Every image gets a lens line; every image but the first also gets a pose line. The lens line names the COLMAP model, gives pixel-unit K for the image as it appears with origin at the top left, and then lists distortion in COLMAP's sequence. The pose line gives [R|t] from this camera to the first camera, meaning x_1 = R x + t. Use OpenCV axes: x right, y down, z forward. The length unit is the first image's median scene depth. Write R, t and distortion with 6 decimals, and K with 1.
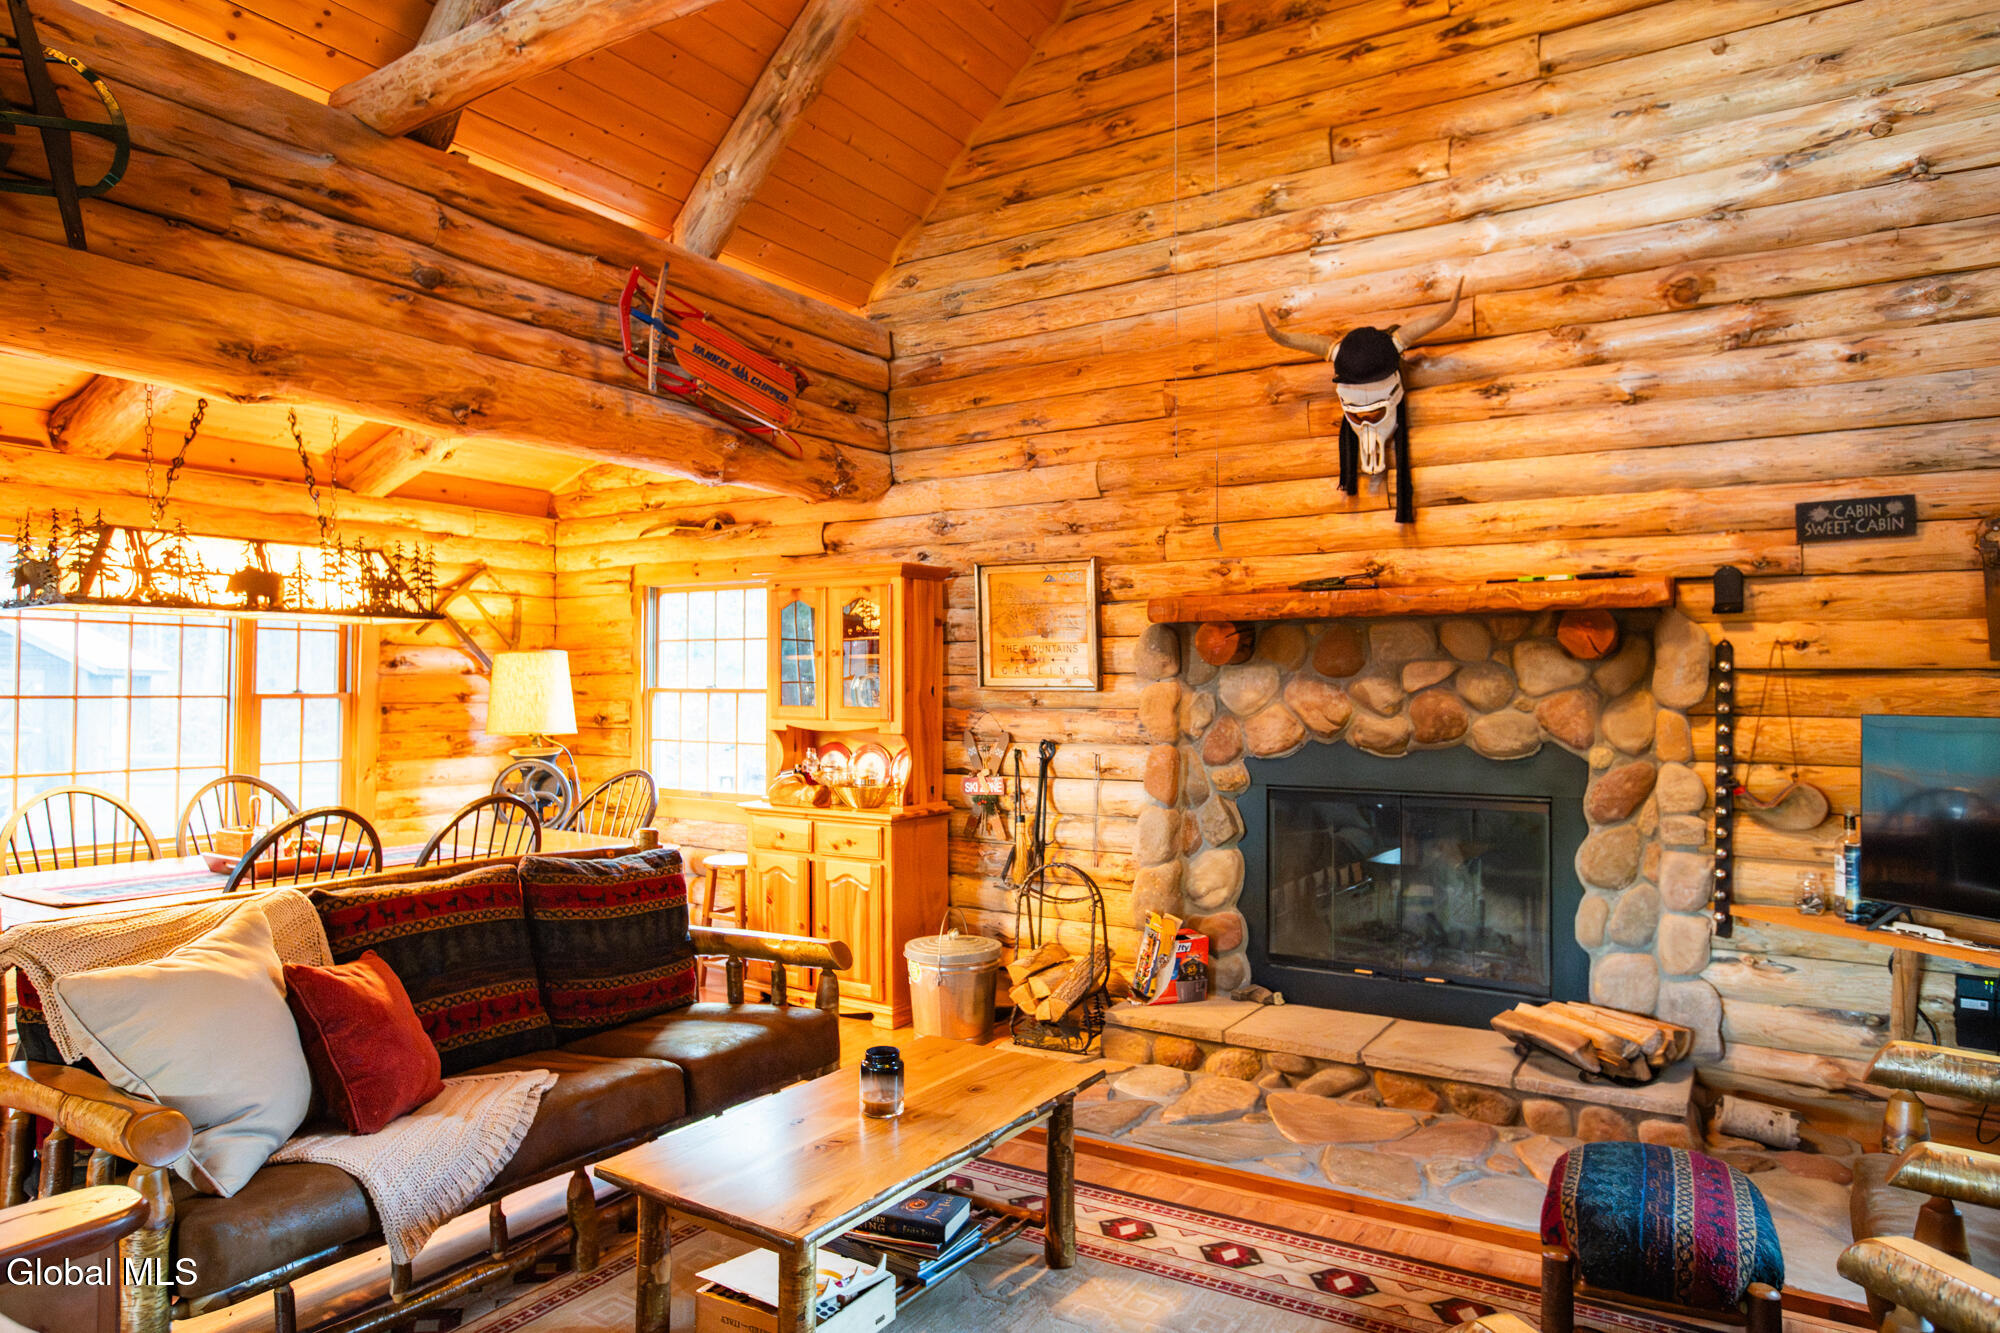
lens RADIAL K [[1229.3, 0, 1000.0], [0, 1229.3, 666.5], [0, 0, 1]] dist [-0.053037, 0.049885]
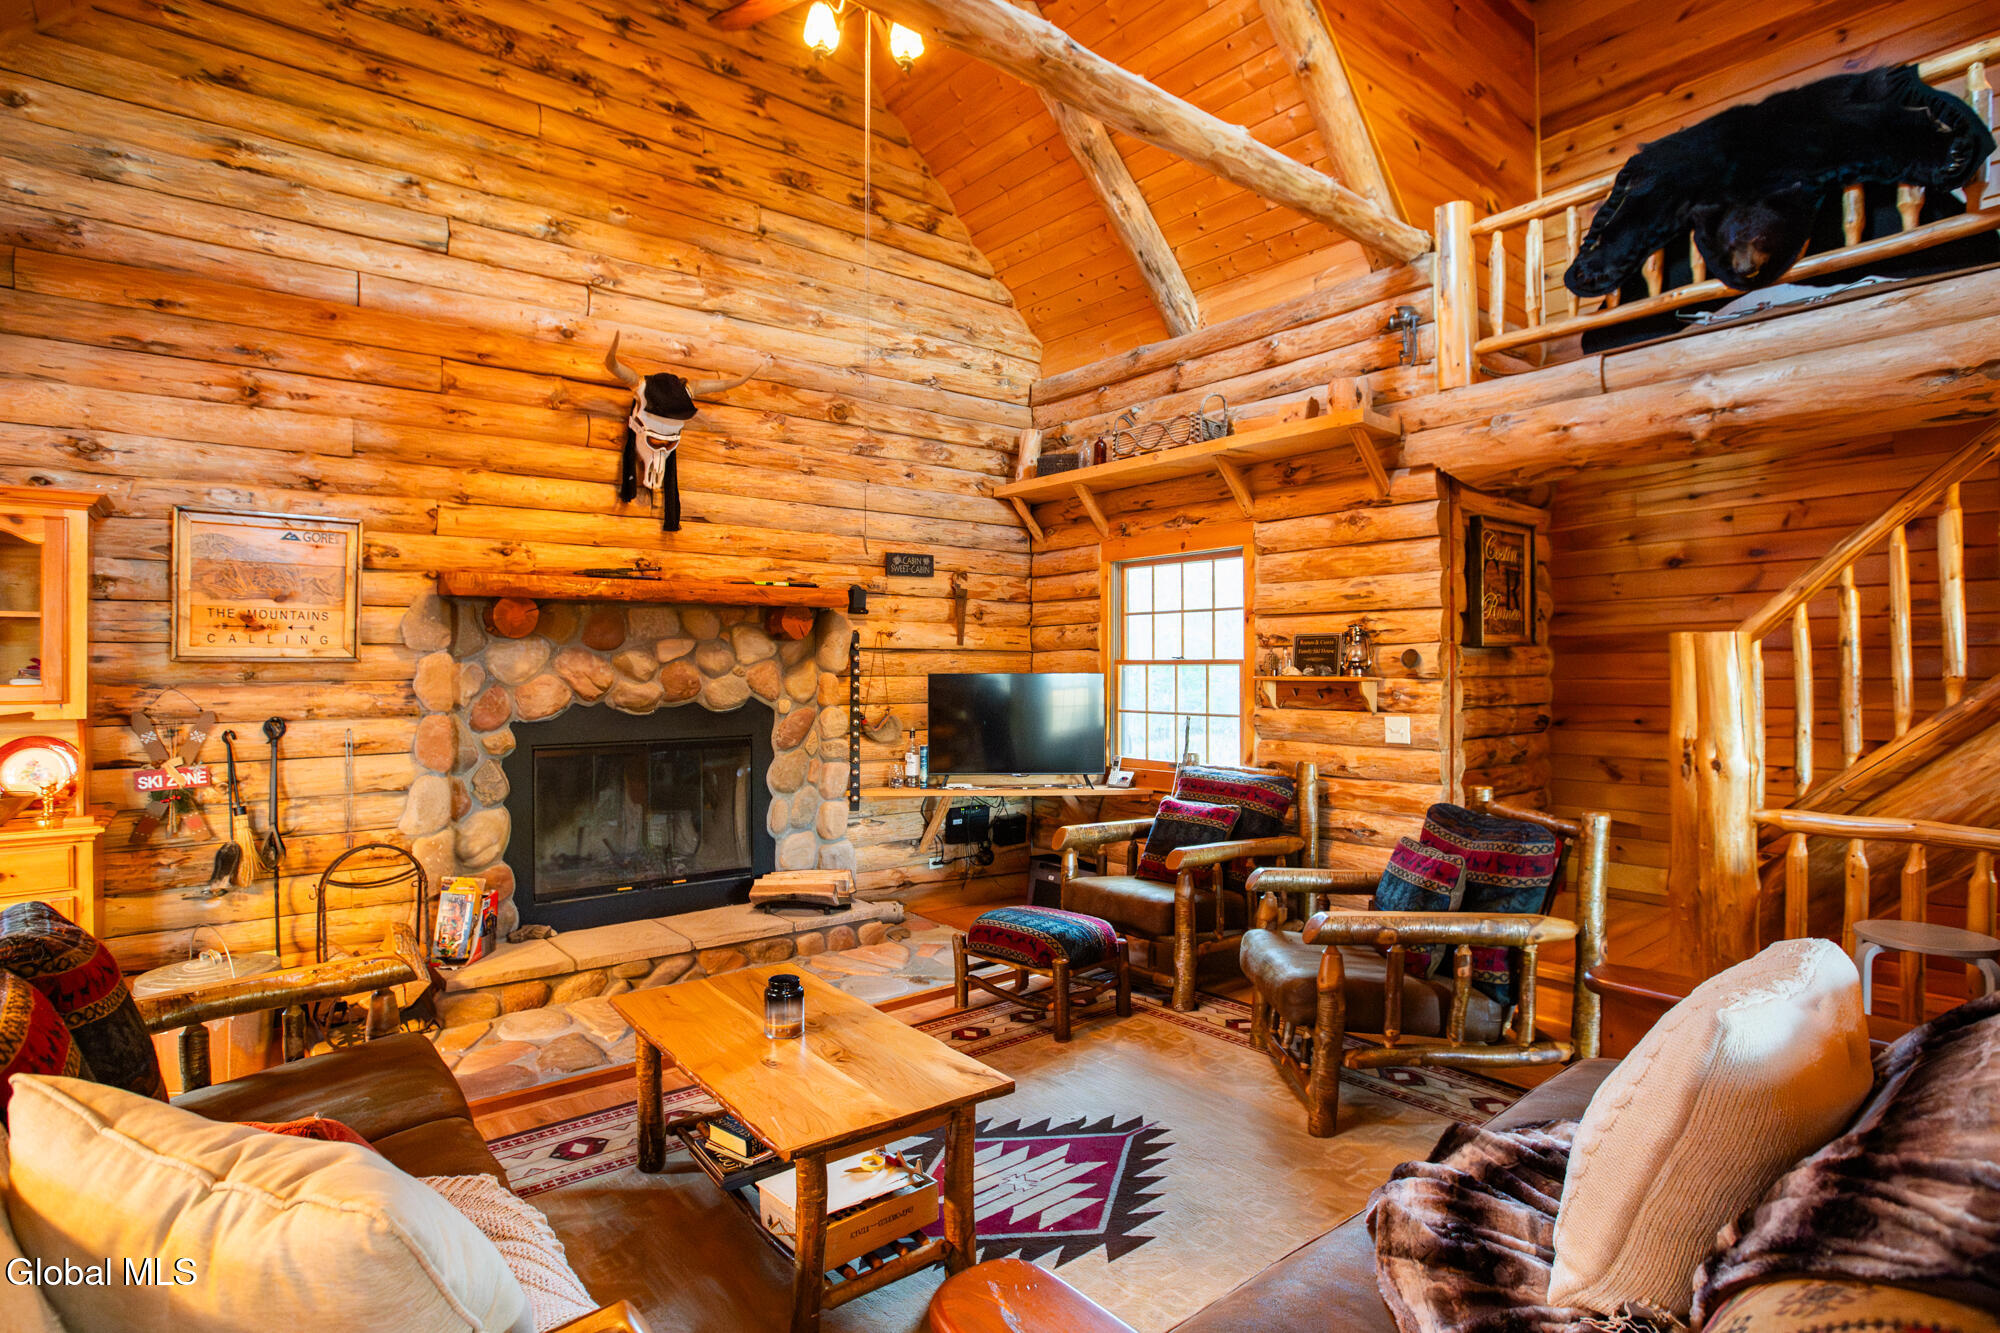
lens RADIAL K [[1012.7, 0, 1000.0], [0, 1012.7, 666.5], [0, 0, 1]] dist [-0.072882, 0.044782]
pose [[0.318994, -0.001568, 0.947755, -0.534040], [-0.012050, 0.999911, 0.005710, 0.014265], [-0.947680, -0.013242, 0.318947, 0.314757]]
